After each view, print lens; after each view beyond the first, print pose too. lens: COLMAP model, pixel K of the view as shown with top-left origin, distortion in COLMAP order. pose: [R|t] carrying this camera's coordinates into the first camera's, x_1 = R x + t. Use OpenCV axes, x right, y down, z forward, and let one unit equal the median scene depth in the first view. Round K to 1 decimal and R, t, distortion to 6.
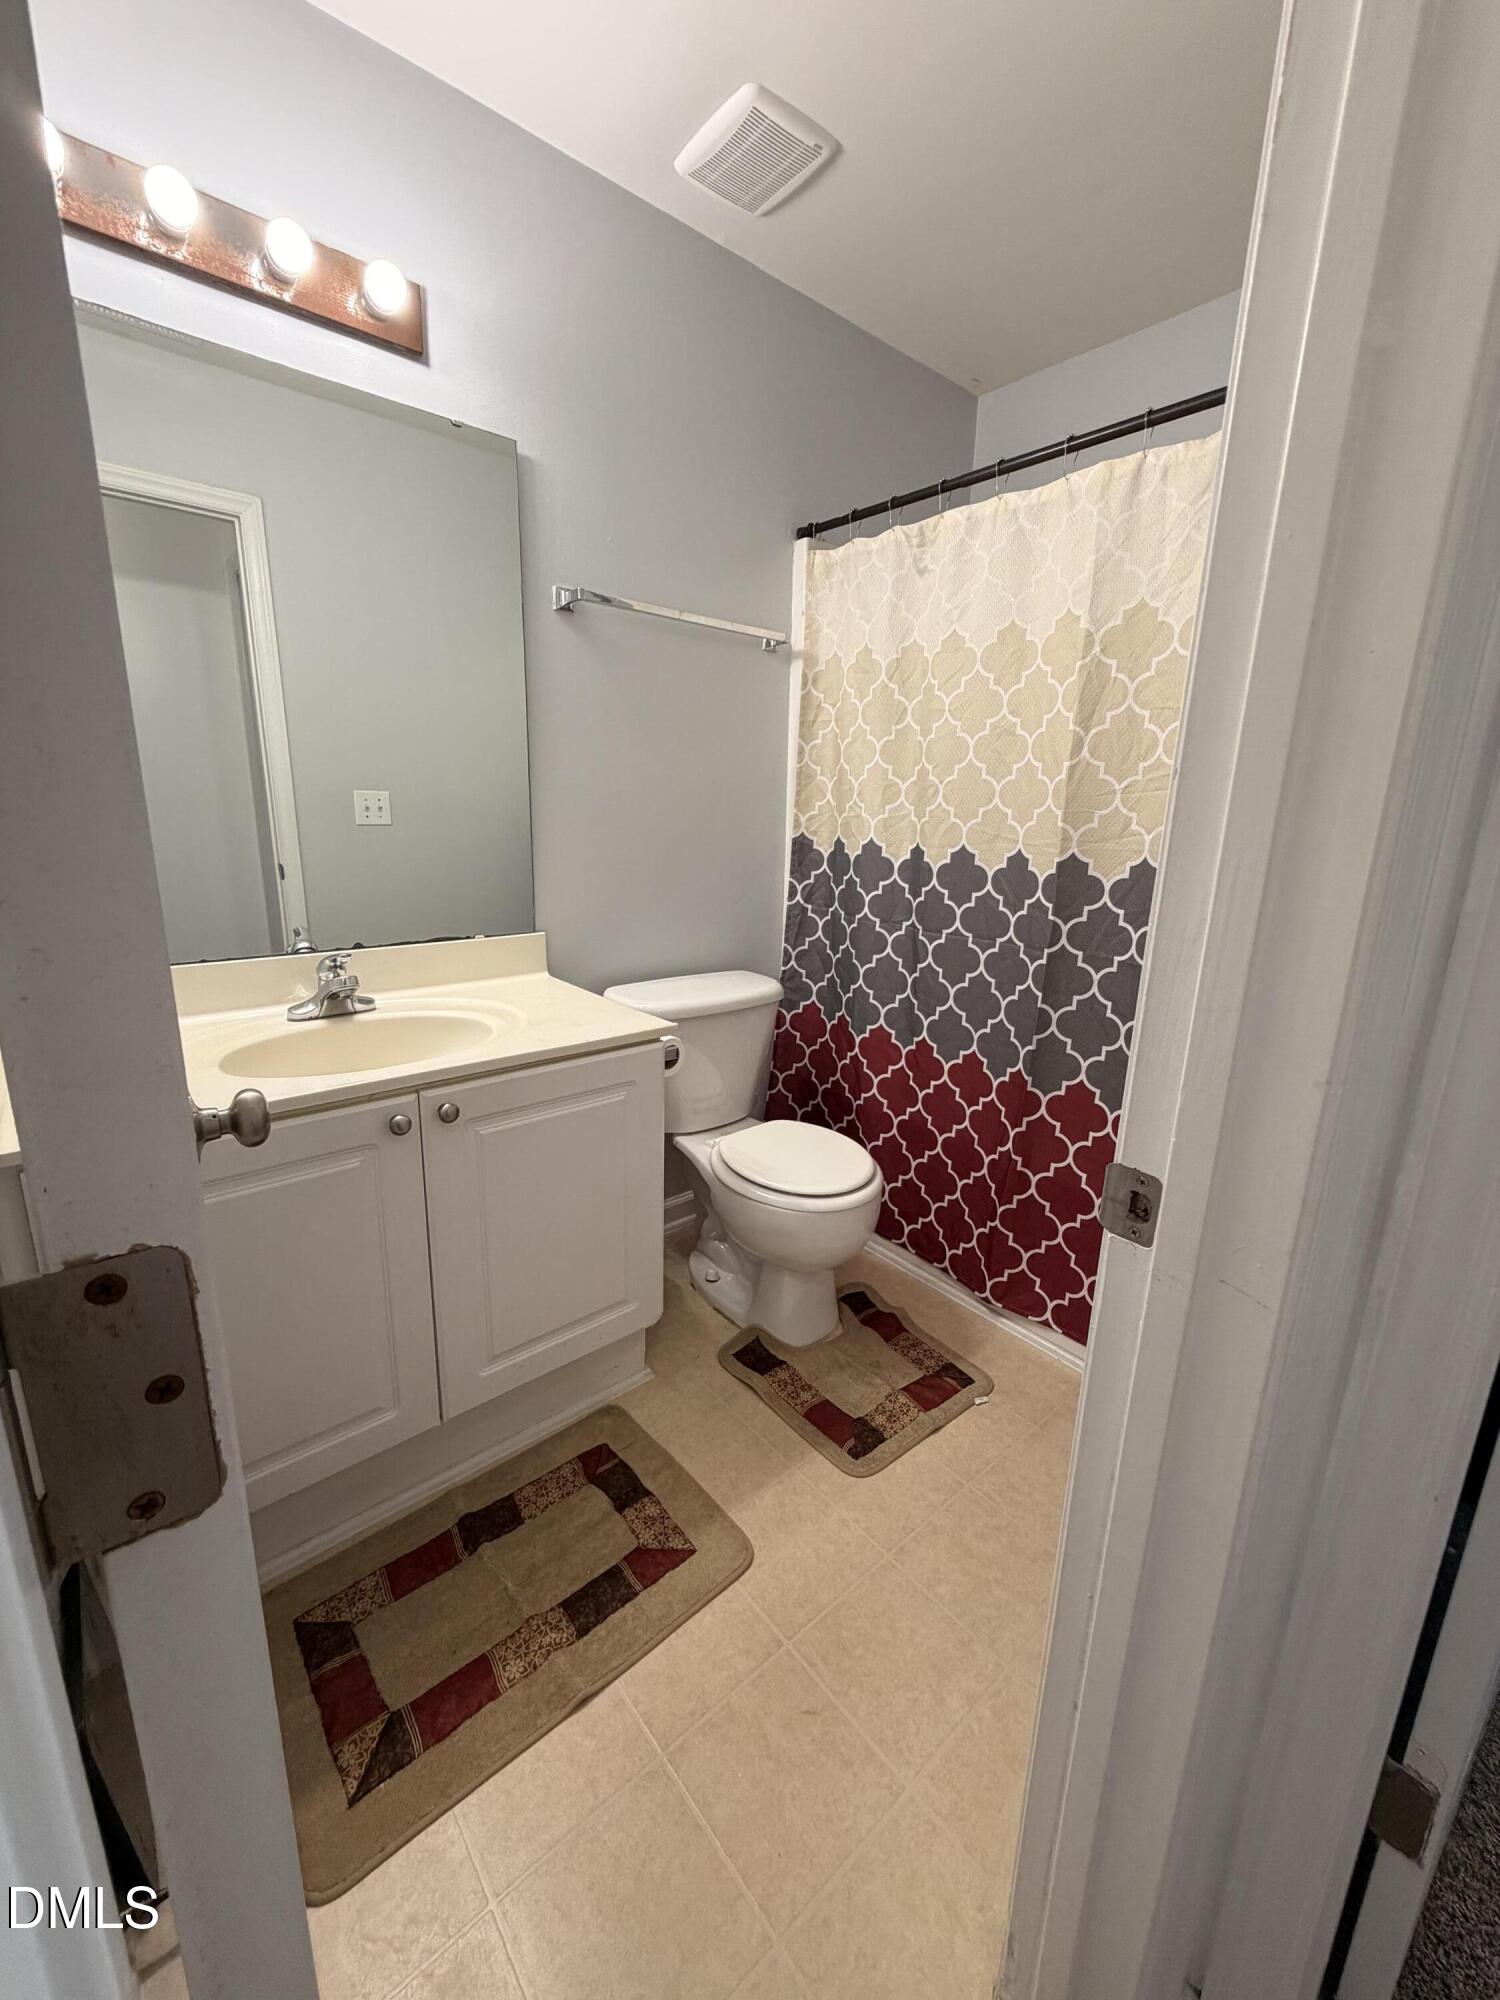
lens RADIAL K [[792.4, 0, 750.1], [0, 792.4, 1000.2], [0, 0, 1]] dist [-0.003307, 0.000712]
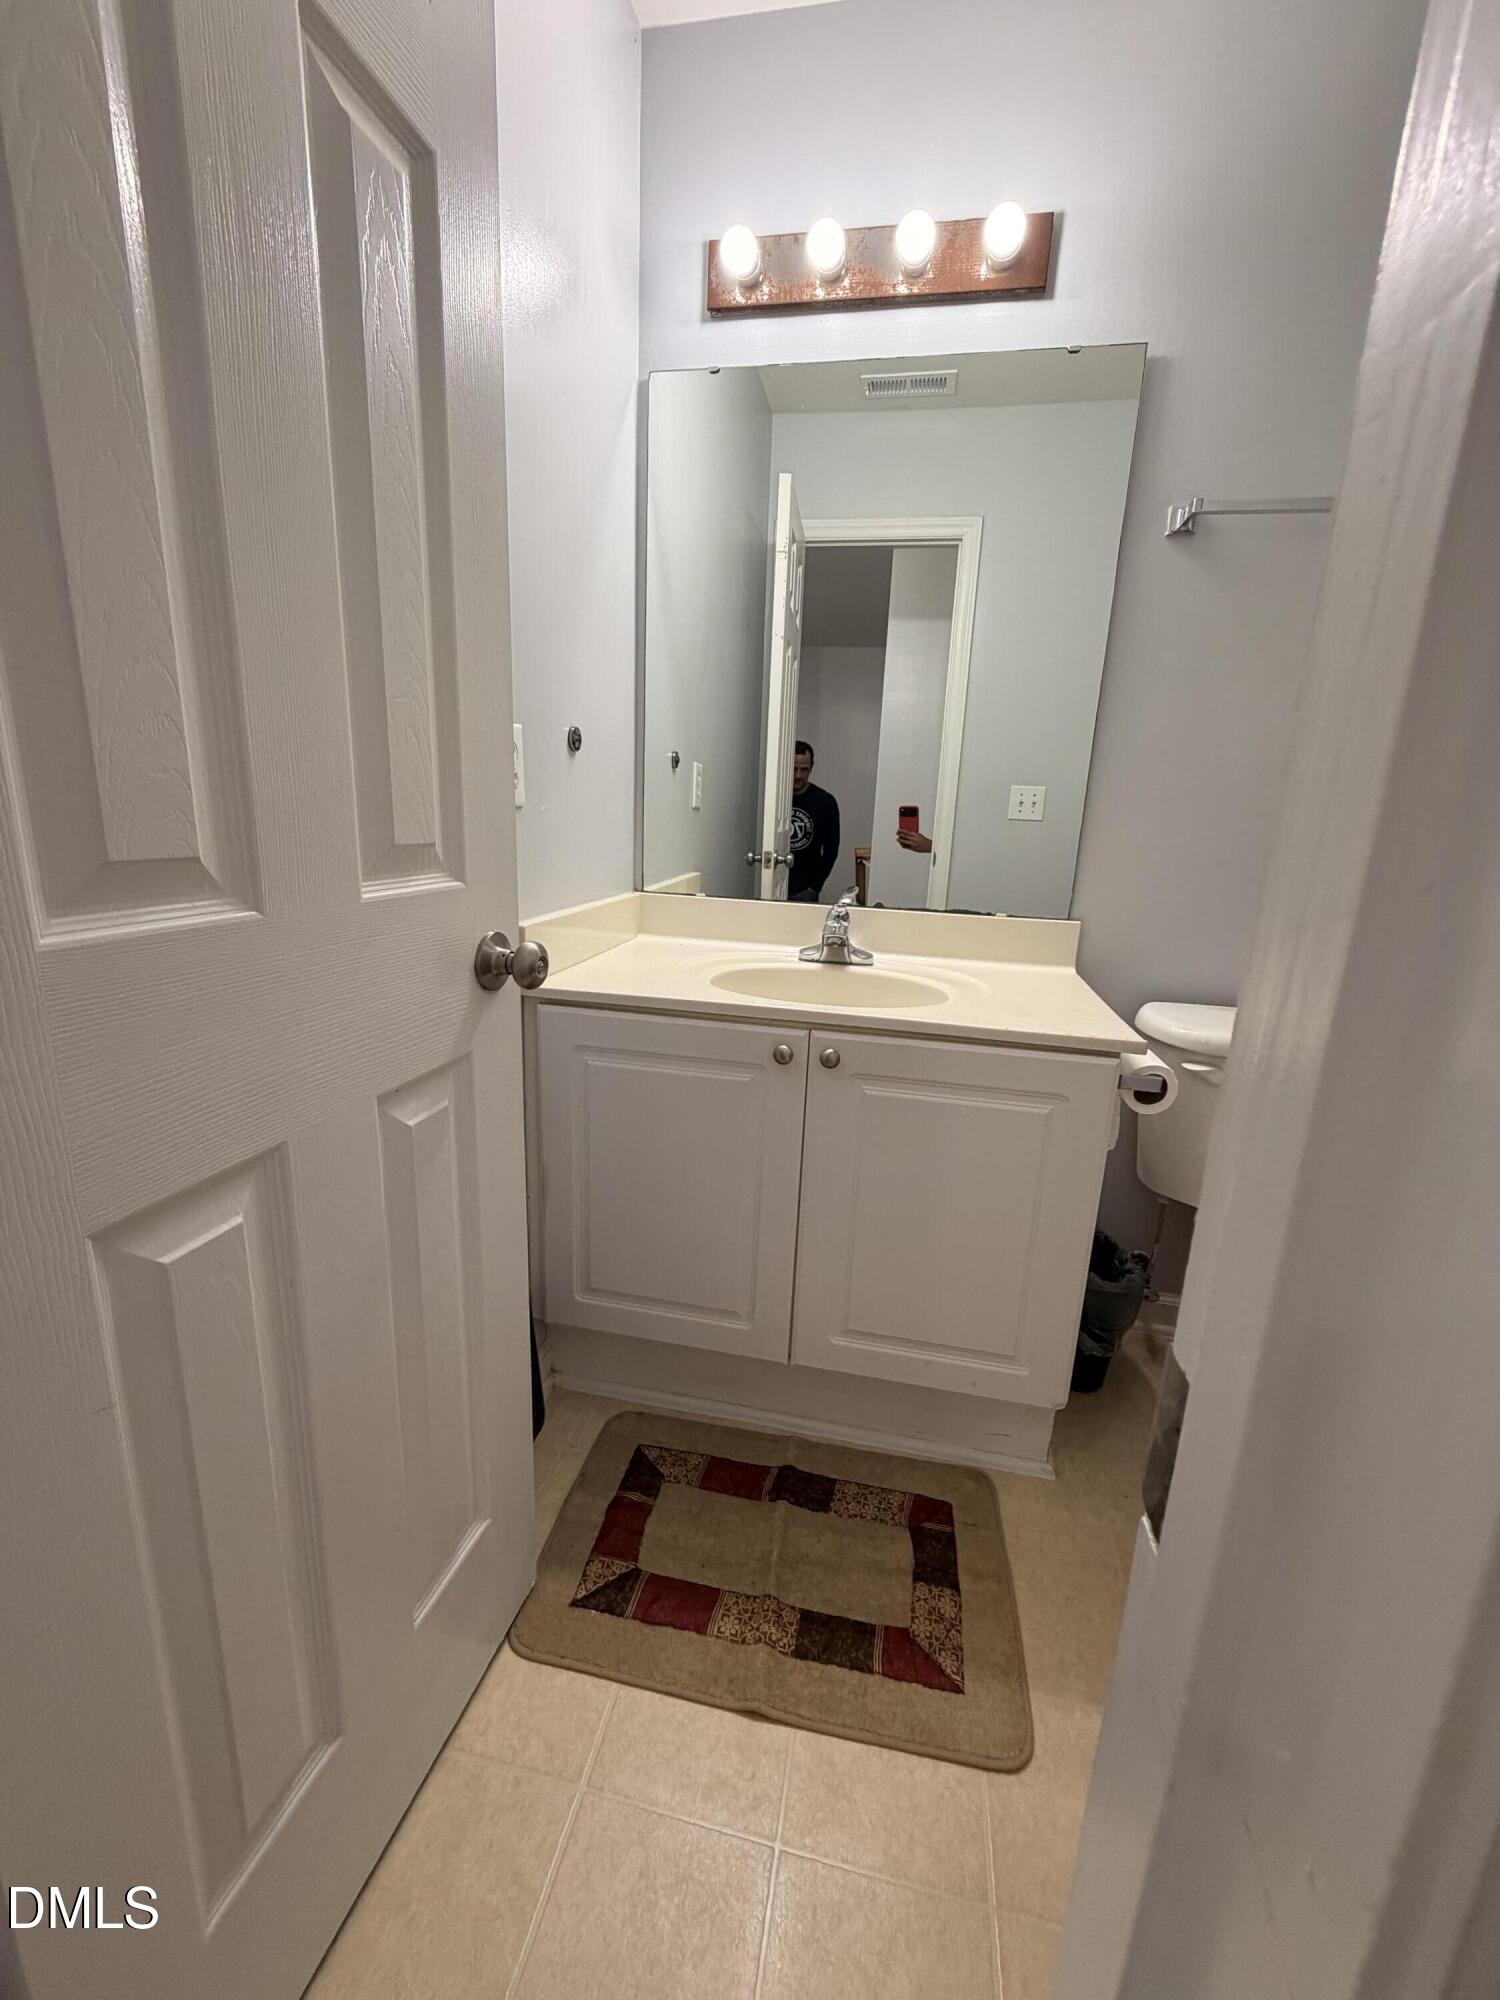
lens RADIAL K [[792.4, 0, 750.8], [0, 792.4, 999.8], [0, 0, 1]] dist [-0.003307, 0.000712]
pose [[0.618115, 0.185705, -0.763837, 0.217838], [-0.214288, 0.974700, 0.063563, 0.022113], [0.756316, 0.124391, 0.642272, 0.209039]]
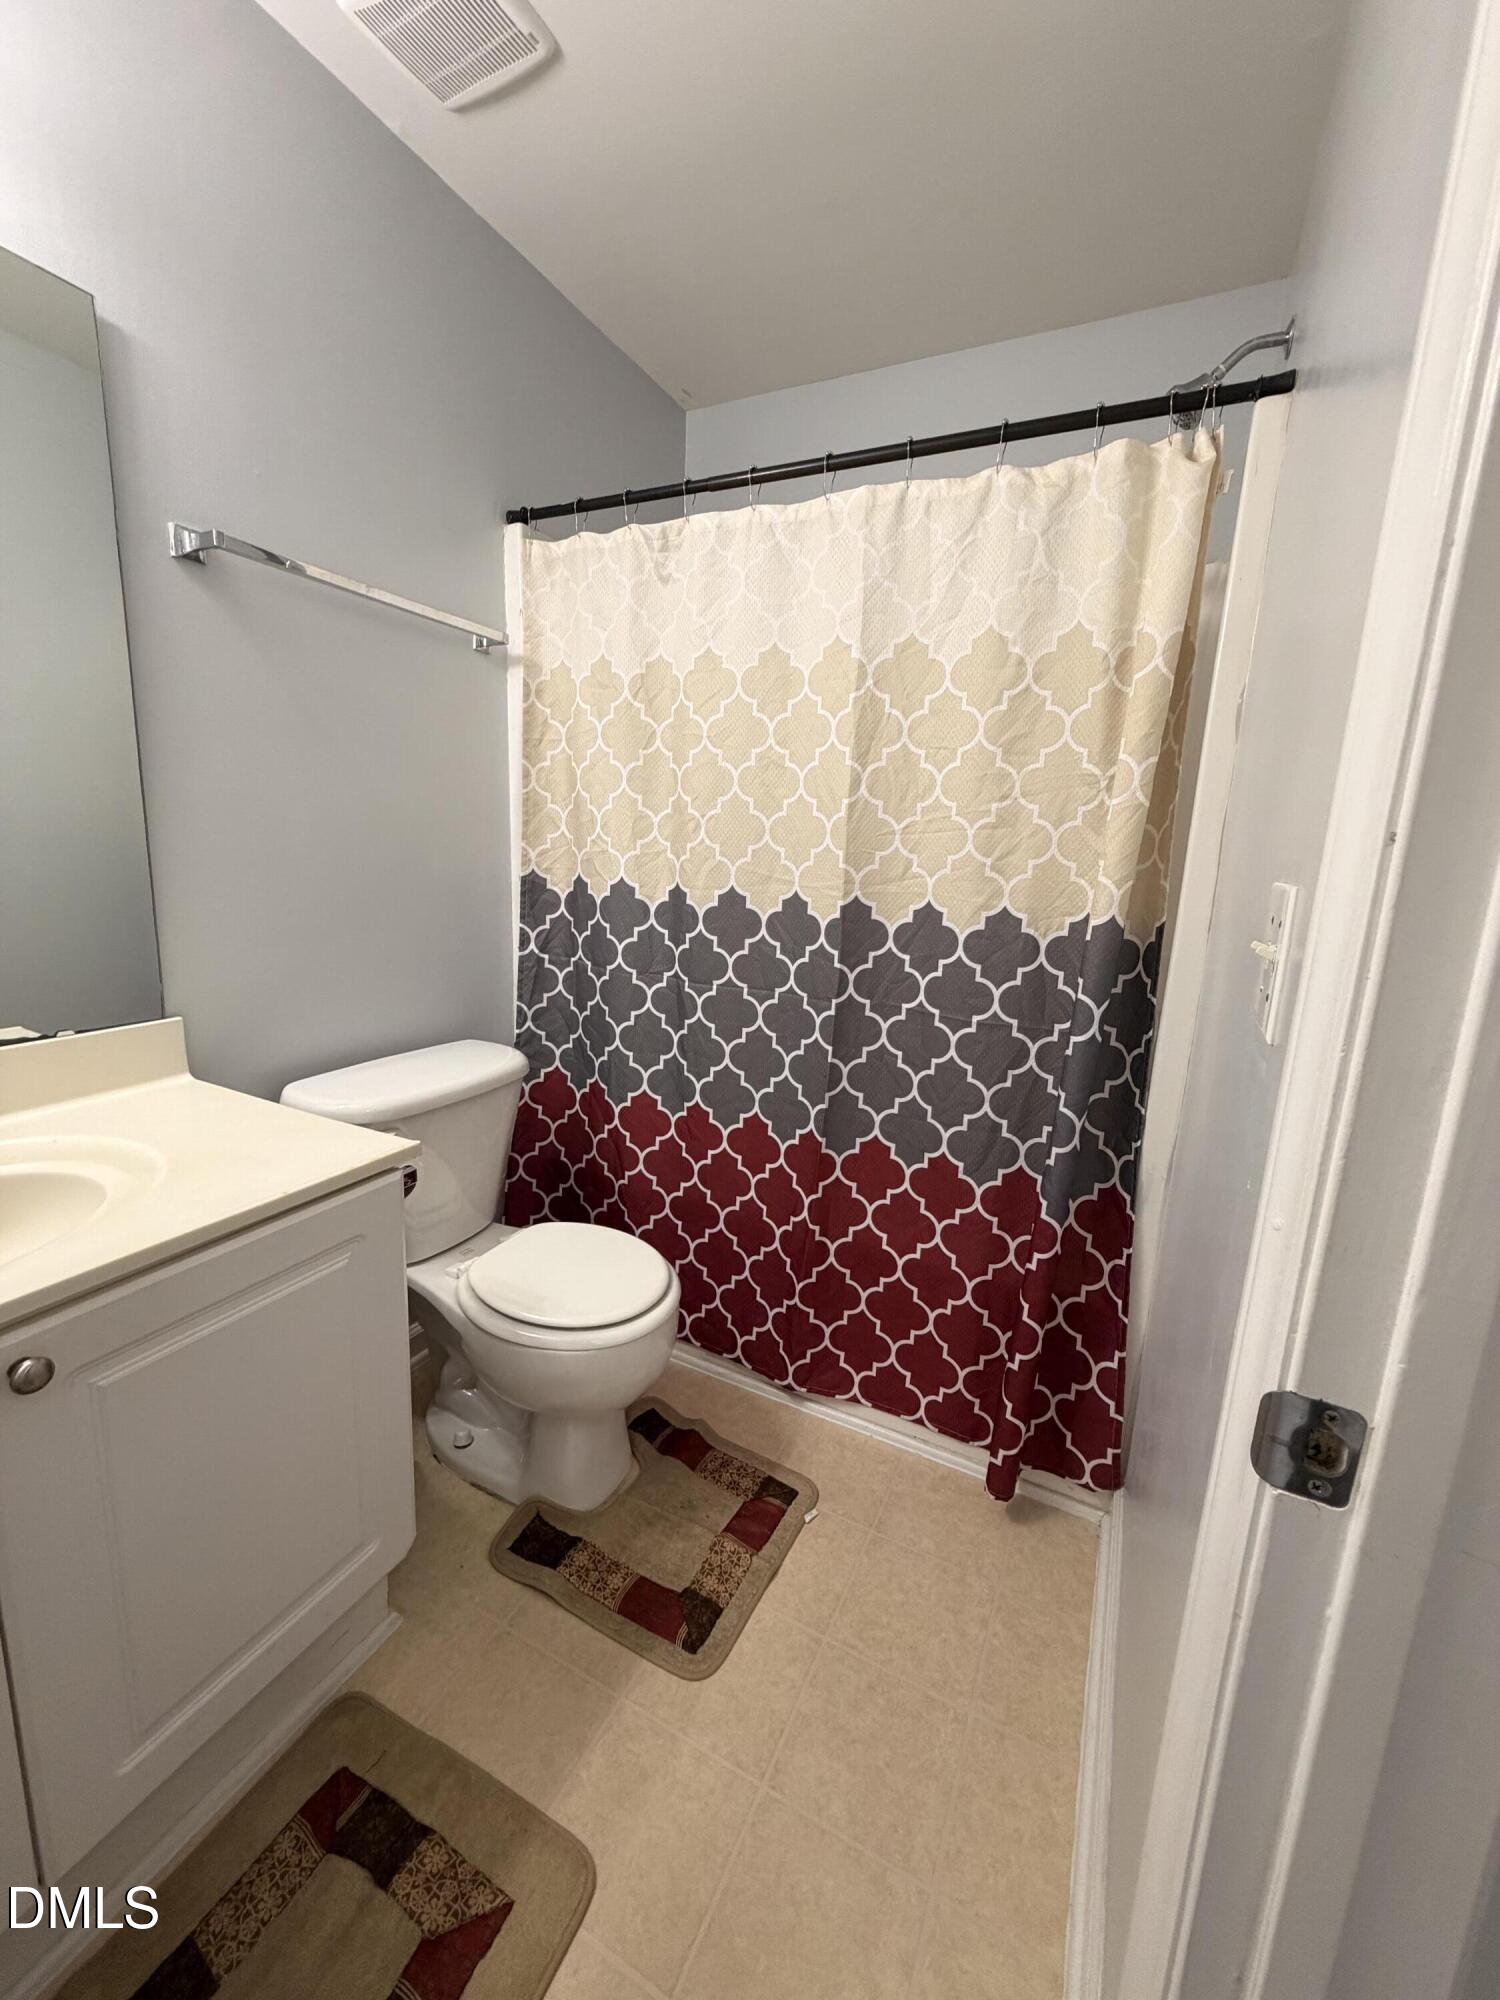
lens RADIAL K [[792.4, 0, 745.4], [0, 792.4, 997.8], [0, 0, 1]] dist [-0.003307, 0.000712]
pose [[0.920275, -0.061470, 0.386412, -0.080865], [0.074811, 0.997006, -0.019566, -0.058034], [-0.384053, 0.046914, 0.922119, 0.194412]]
